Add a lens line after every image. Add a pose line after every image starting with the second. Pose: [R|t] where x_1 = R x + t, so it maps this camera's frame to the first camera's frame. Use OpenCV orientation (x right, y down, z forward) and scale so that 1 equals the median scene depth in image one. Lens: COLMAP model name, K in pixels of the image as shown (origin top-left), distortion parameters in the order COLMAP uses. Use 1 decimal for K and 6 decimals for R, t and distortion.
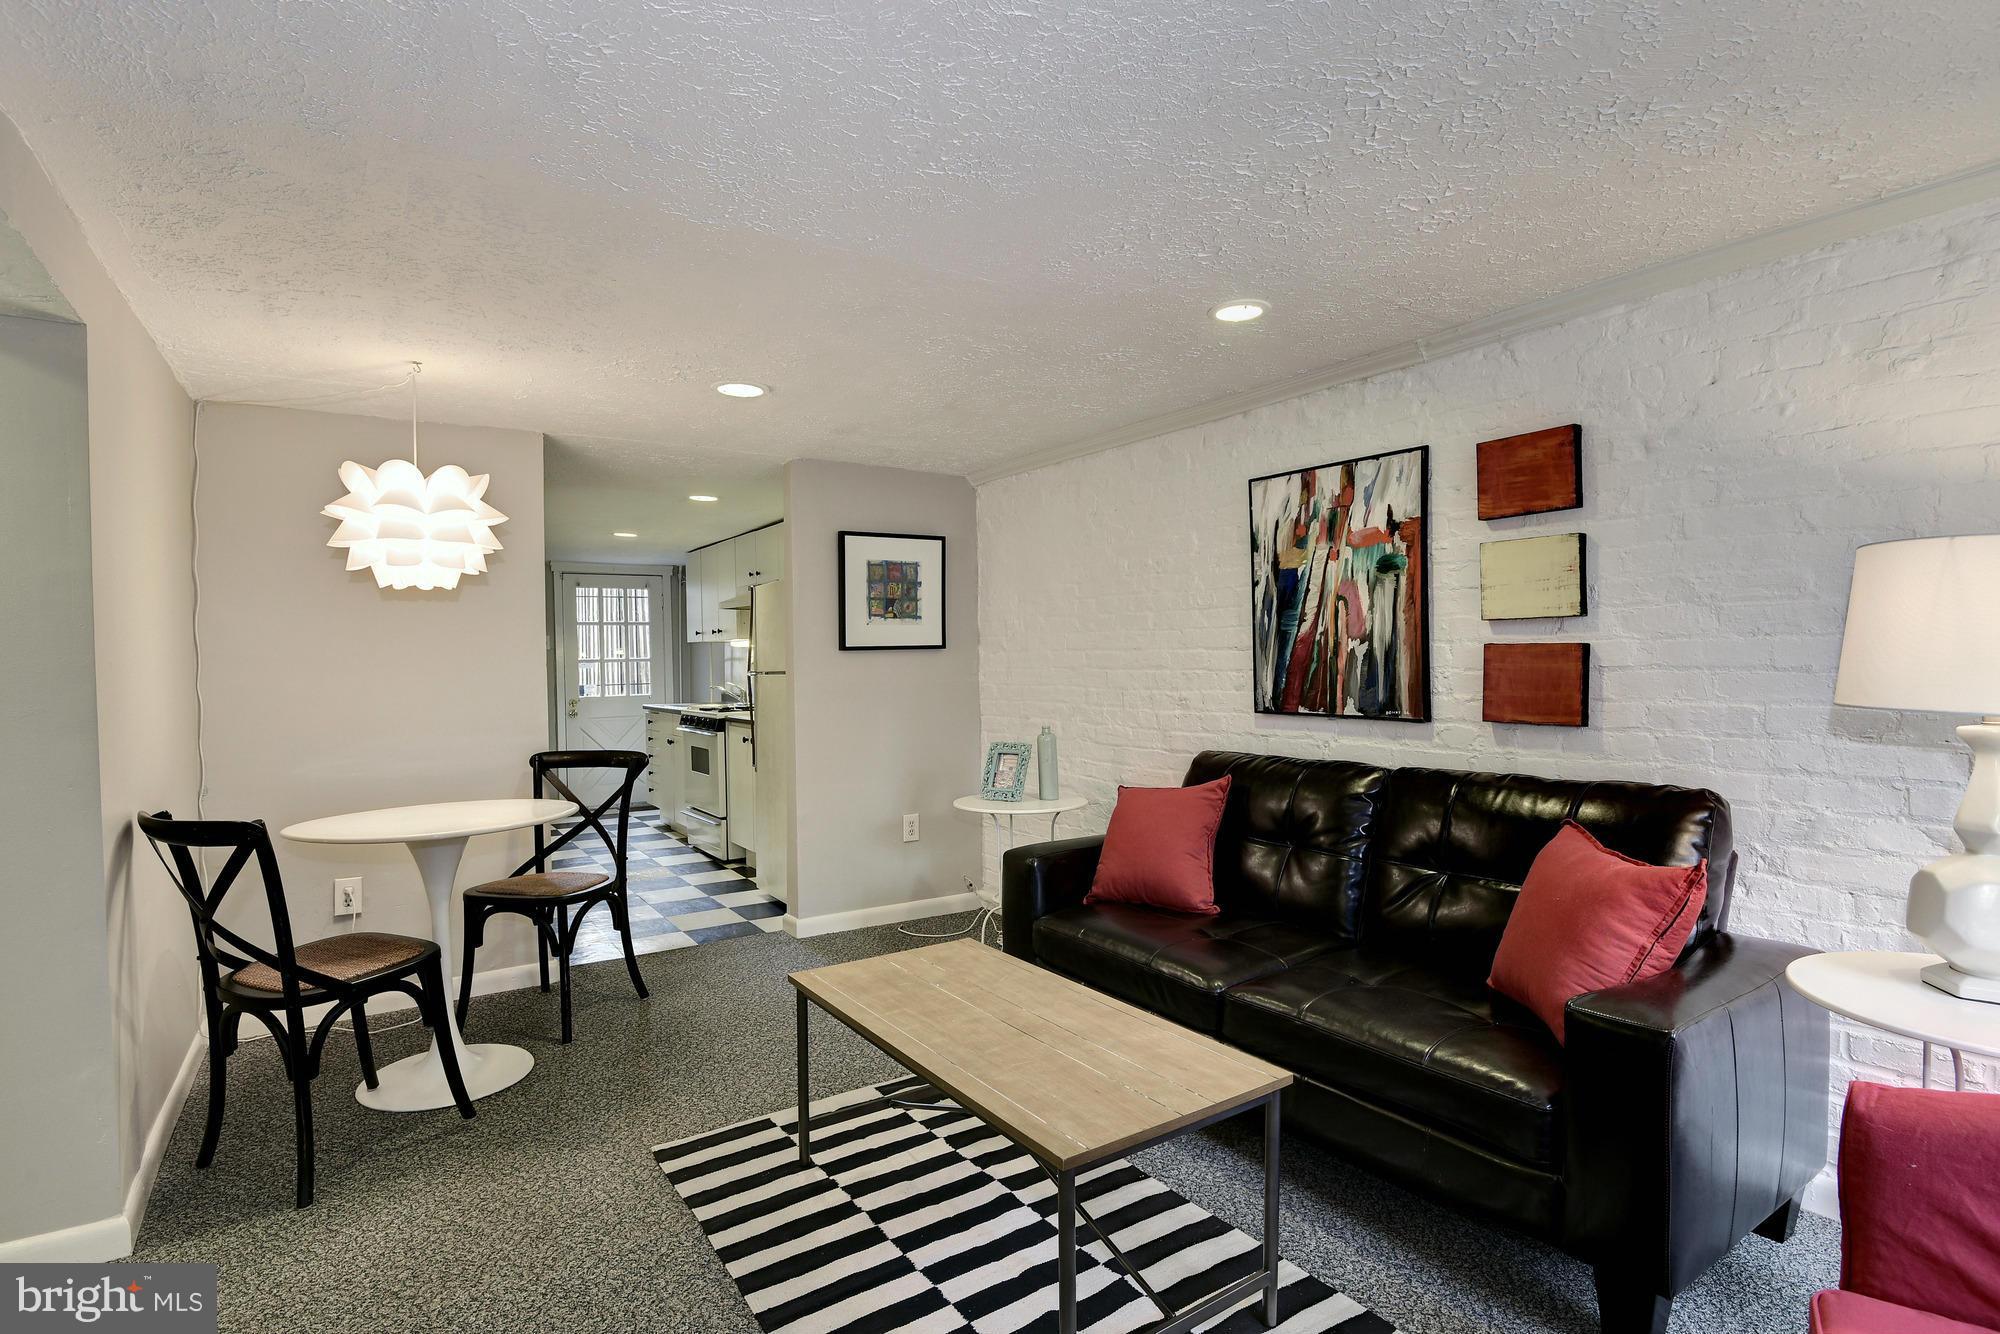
lens RADIAL K [[968.4, 0, 987.6], [0, 968.4, 677.7], [0, 0, 1]] dist [-0.000577, -0.000090]
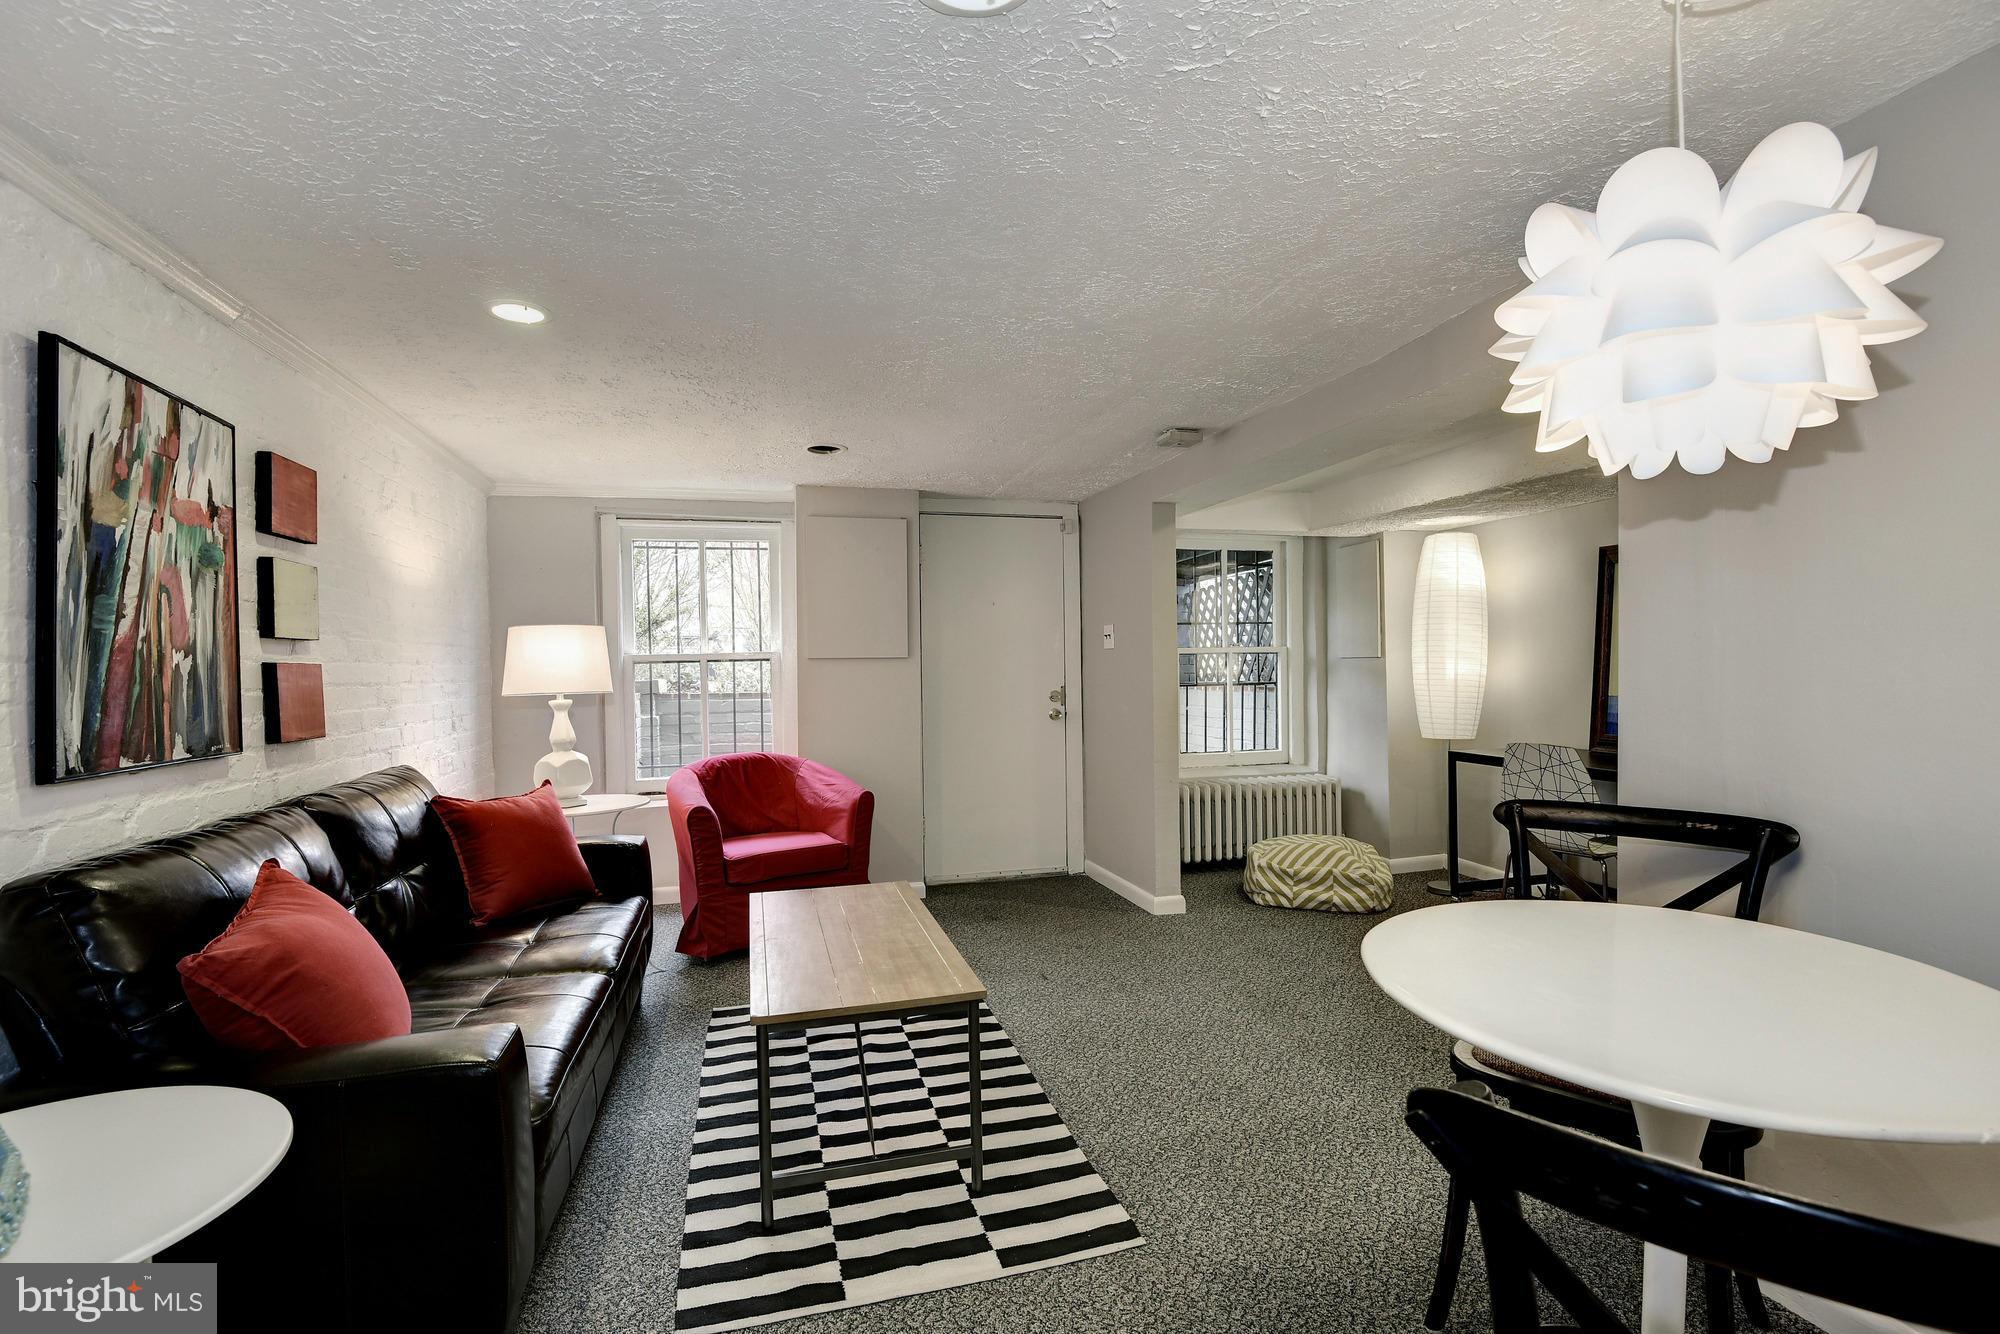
lens RADIAL K [[899.1, 0, 1001.7], [0, 899.1, 669.3], [0, 0, 1]] dist [0.008108, -0.009090]
pose [[-0.949544, 0.023566, 0.312747, -0.390379], [0.030122, 0.999416, 0.016145, -0.018597], [-0.312184, 0.024751, -0.949699, 1.419366]]
